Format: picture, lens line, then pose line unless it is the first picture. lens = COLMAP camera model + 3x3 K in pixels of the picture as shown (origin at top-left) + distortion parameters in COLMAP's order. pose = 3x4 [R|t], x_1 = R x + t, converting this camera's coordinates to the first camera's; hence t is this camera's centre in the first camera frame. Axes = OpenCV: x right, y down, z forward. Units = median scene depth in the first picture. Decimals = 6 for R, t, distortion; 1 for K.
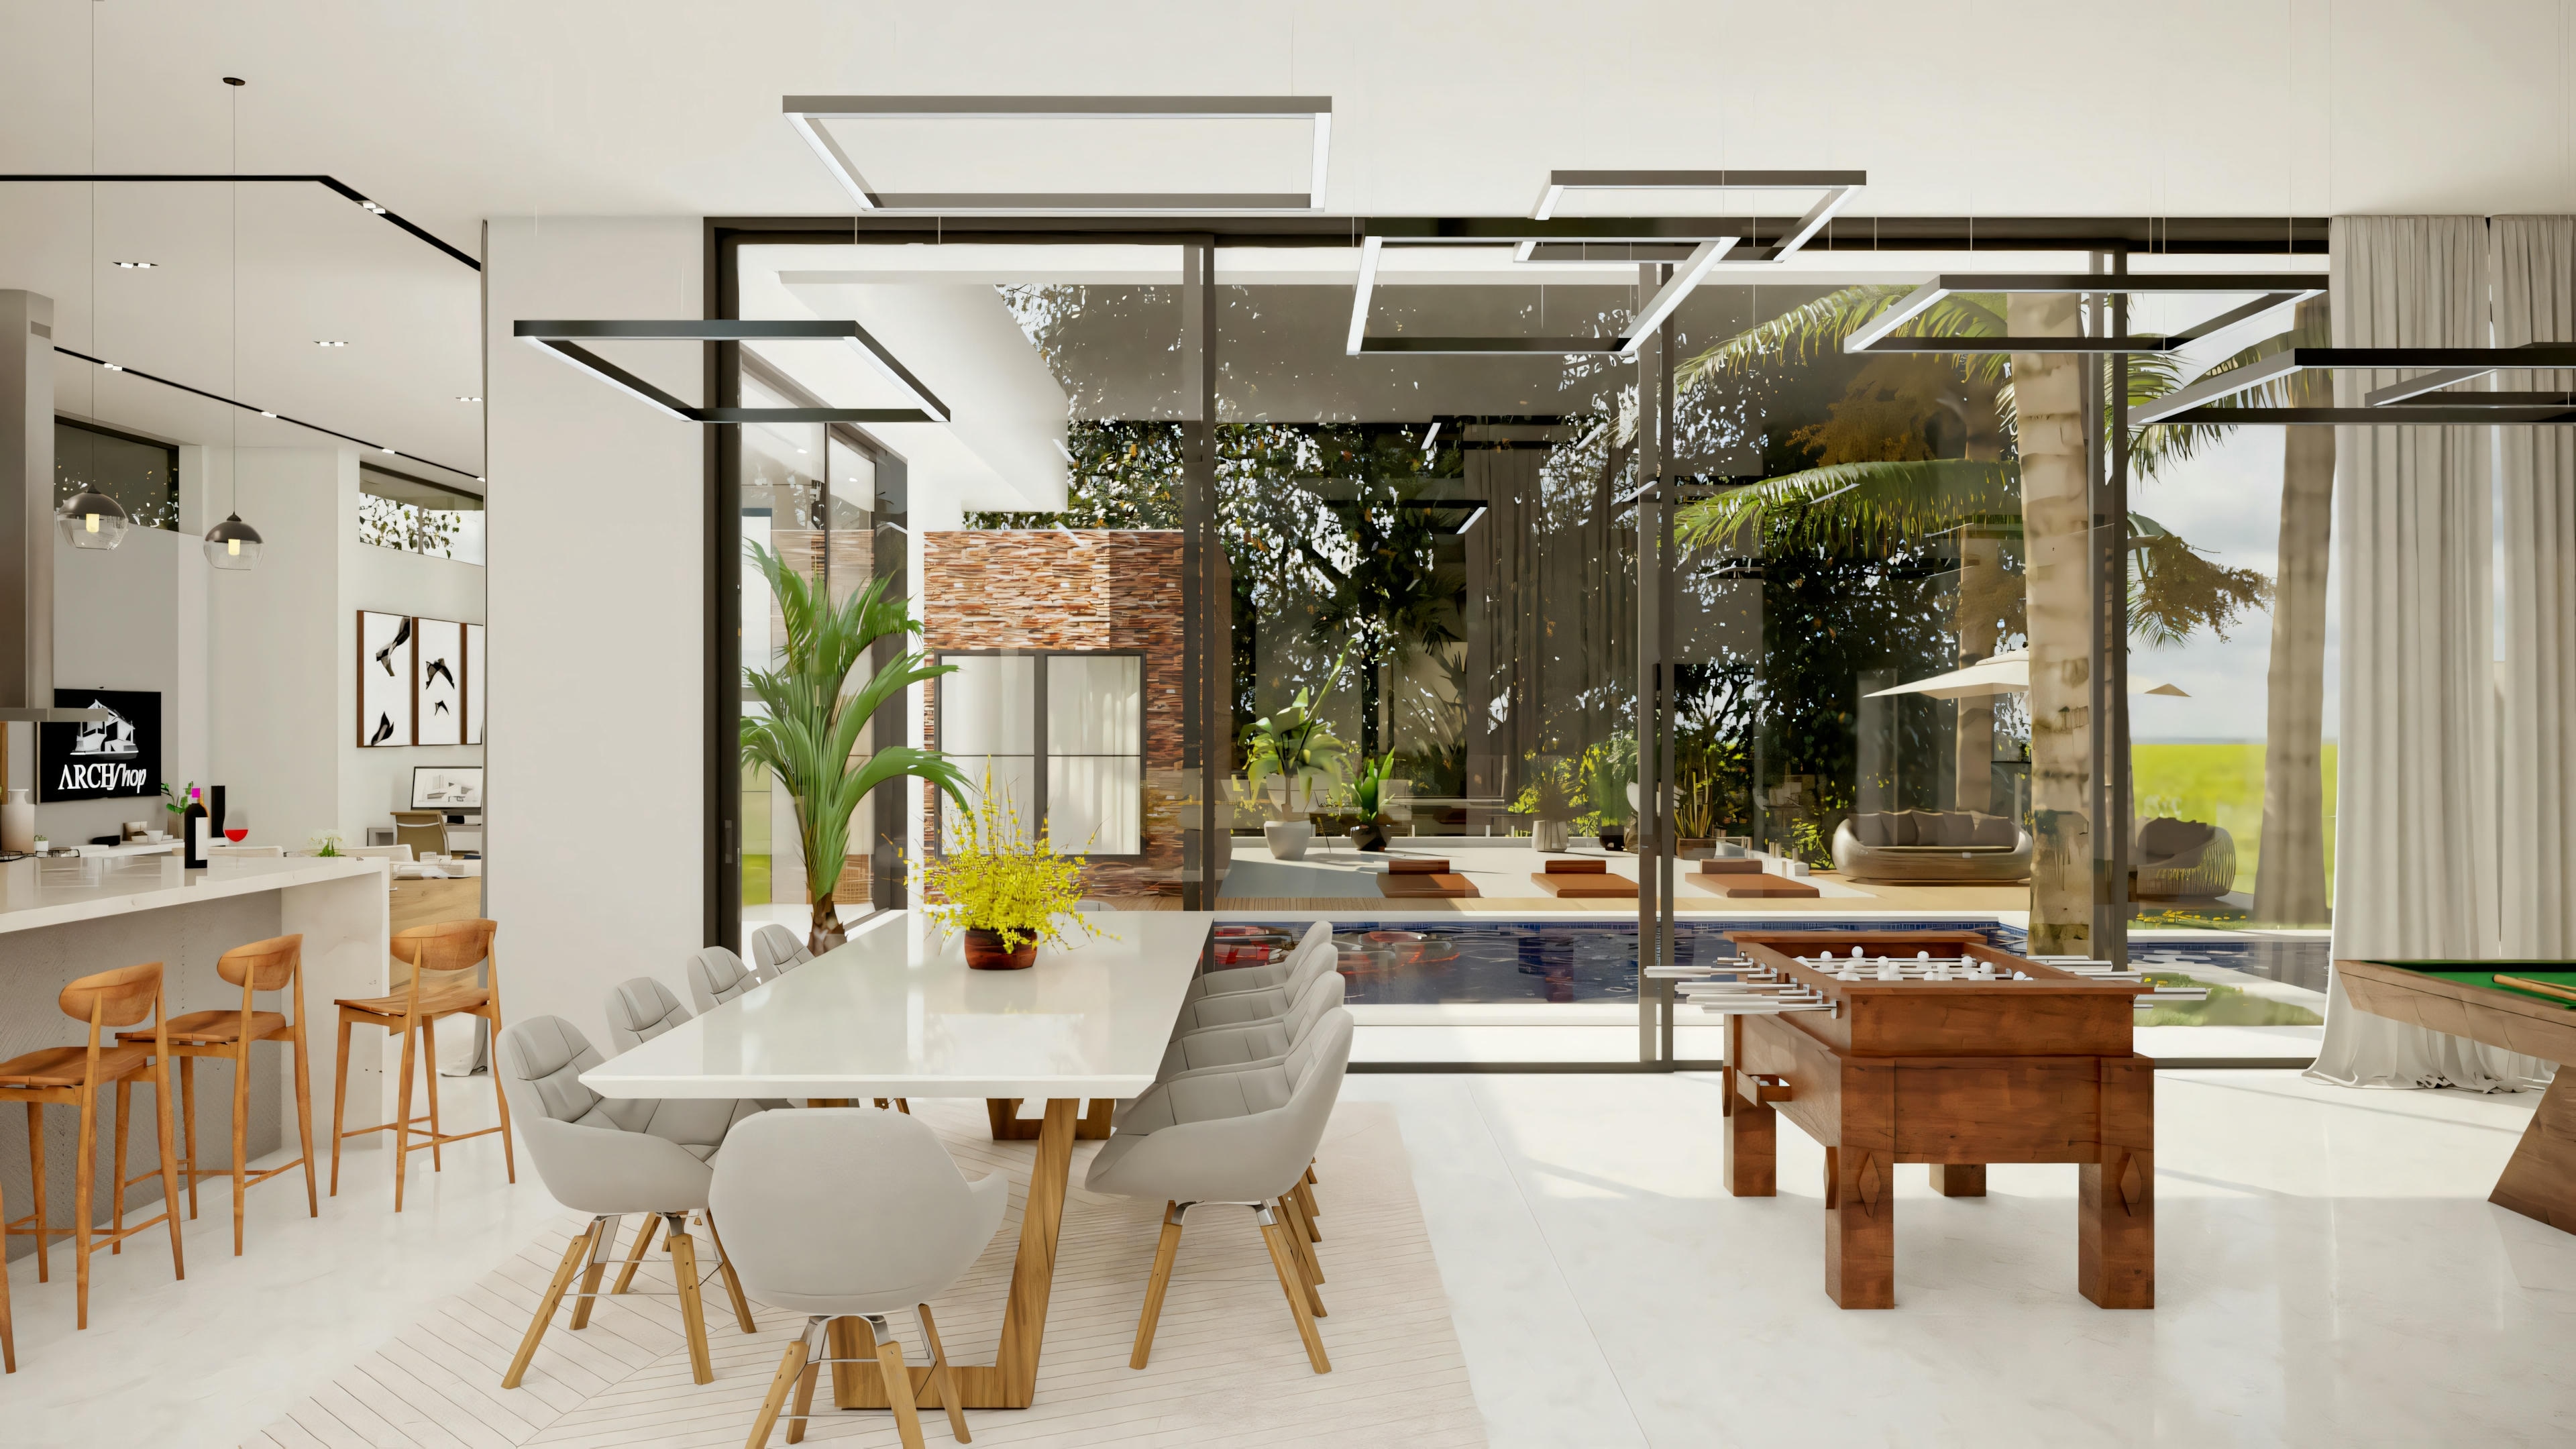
lens RADIAL K [[1921.8, 0, 1288.0], [0, 1921.8, 724.5], [0, 0, 1]] dist [0.001312, -0.003955]
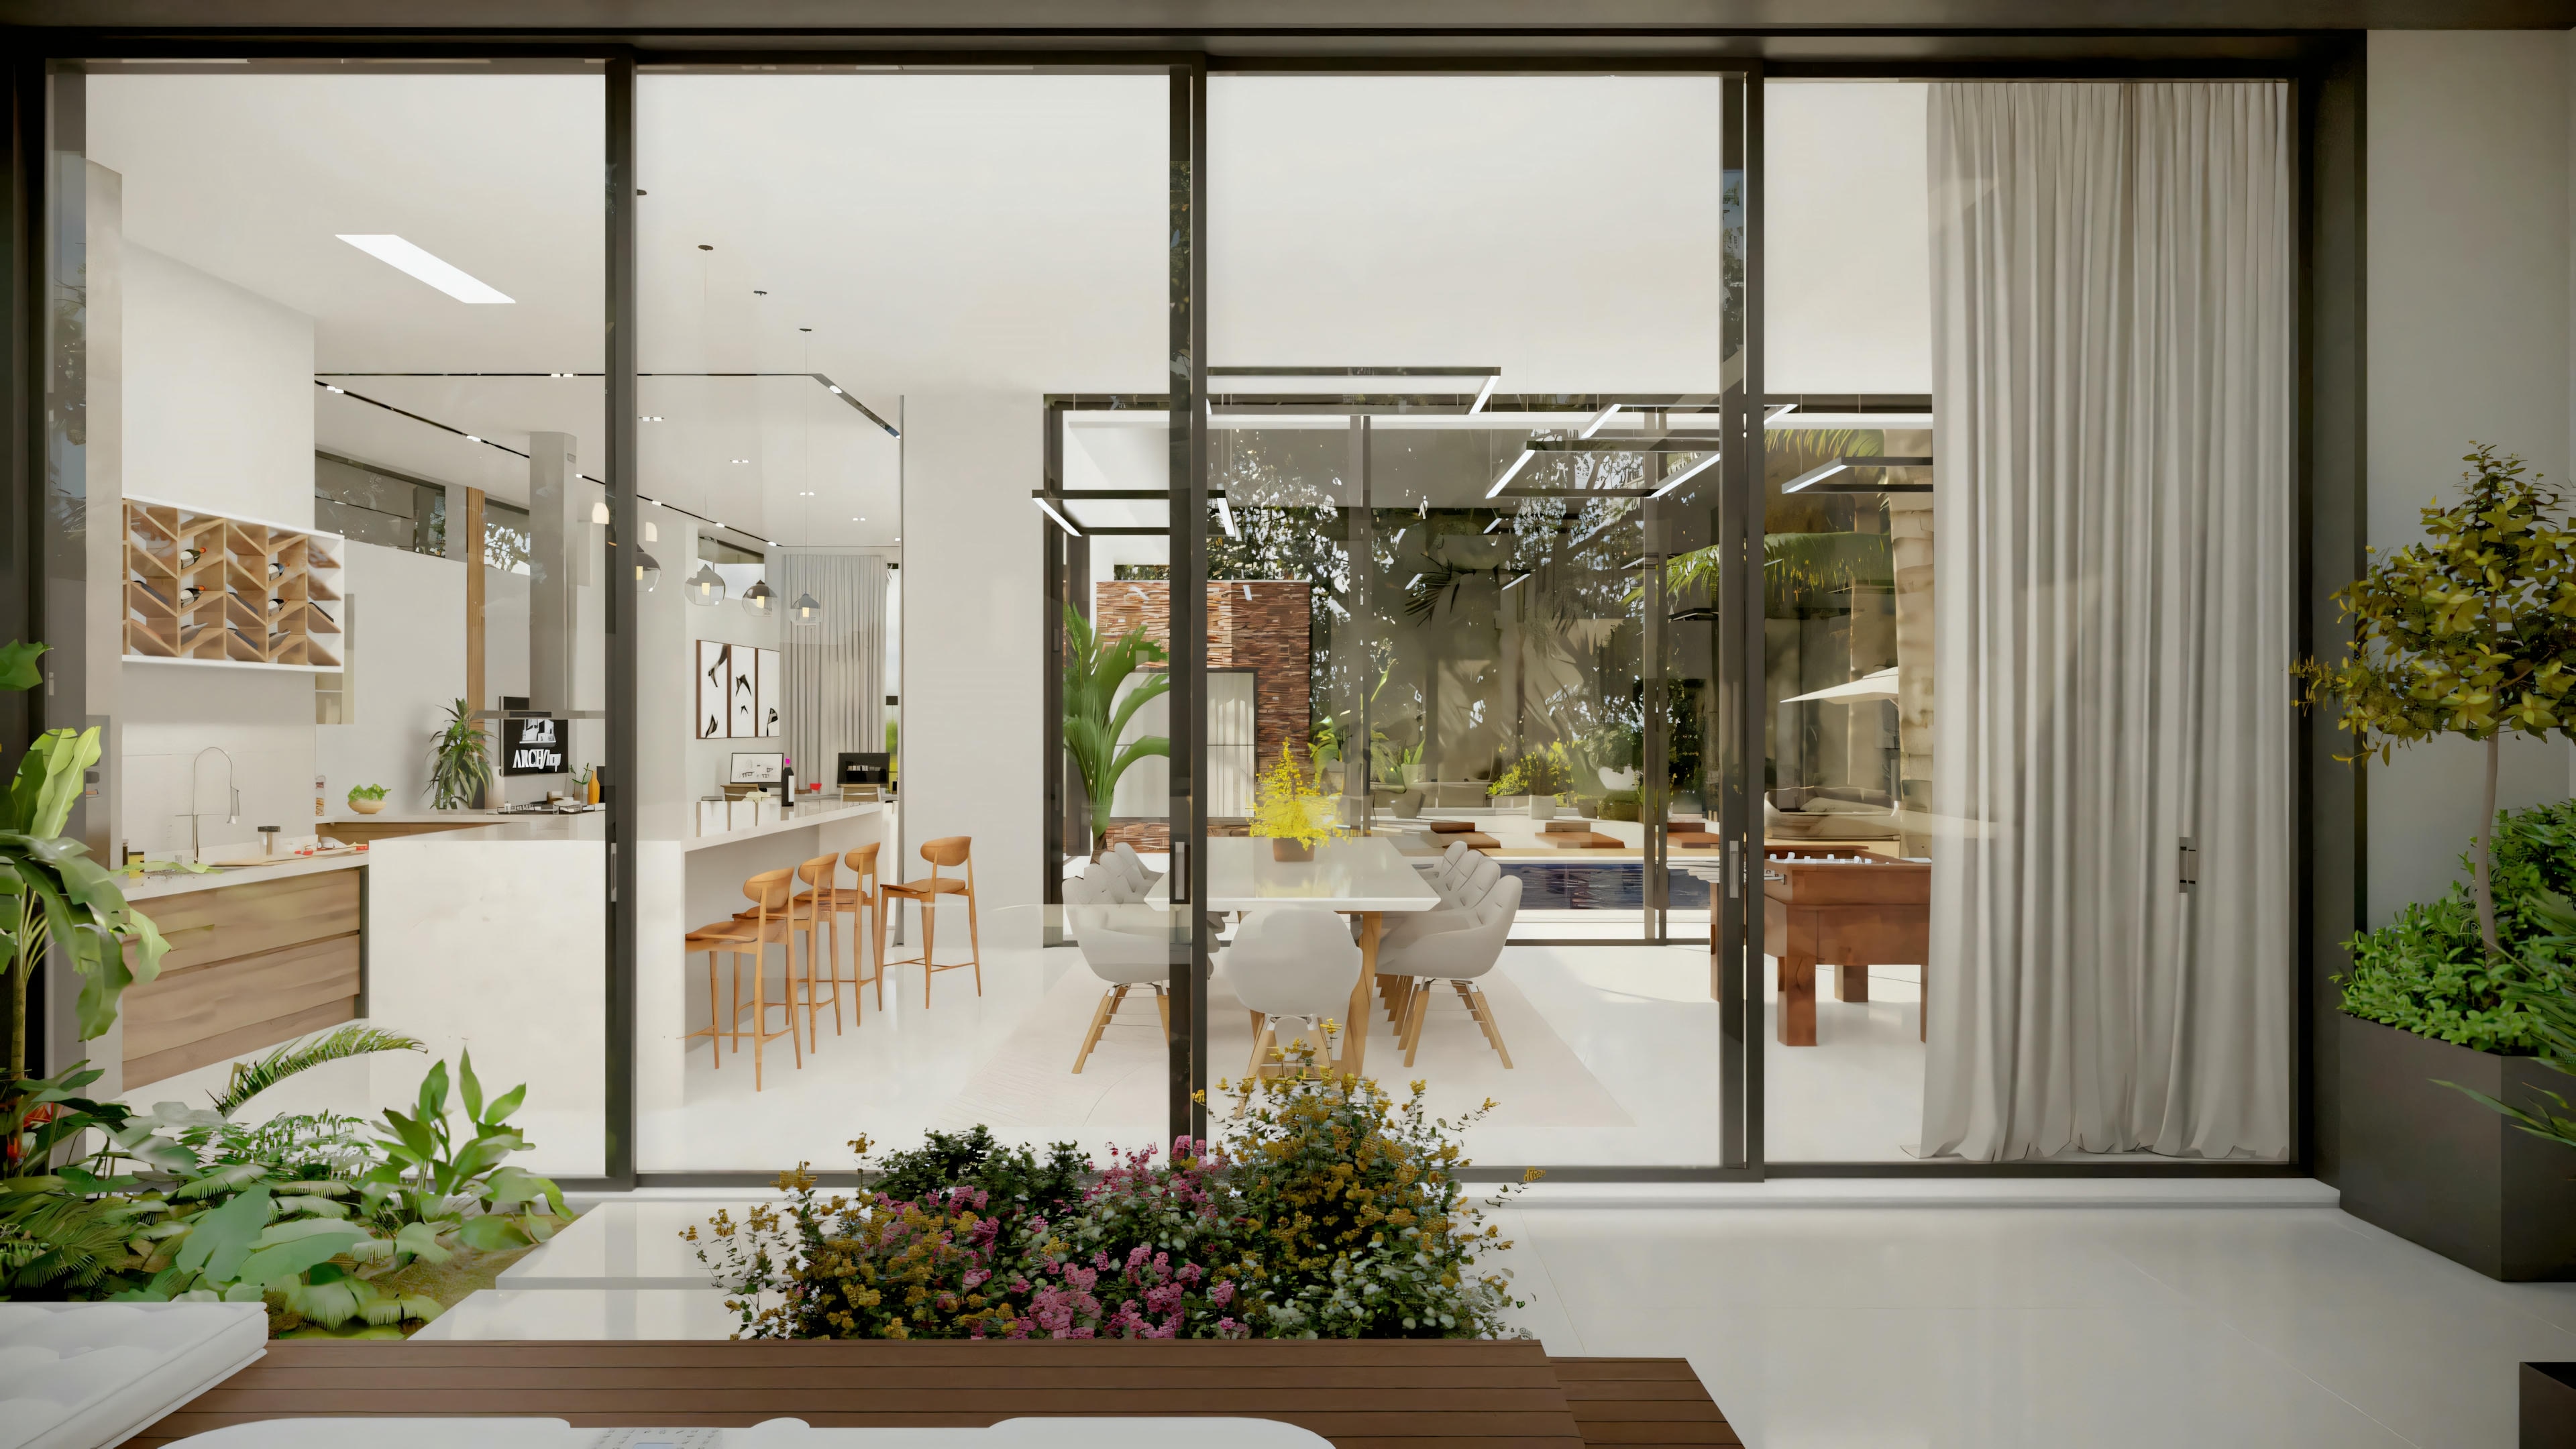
lens RADIAL K [[1618.5, 0, 1288.0], [0, 1618.5, 724.5], [0, 0, 1]] dist [-0.002565, 0.000040]
pose [[0.999997, 0.000140, 0.002420, -0.068884], [-0.000140, 1.000000, 0.000031, 0.001837], [-0.002420, -0.000031, 0.999997, -0.193278]]
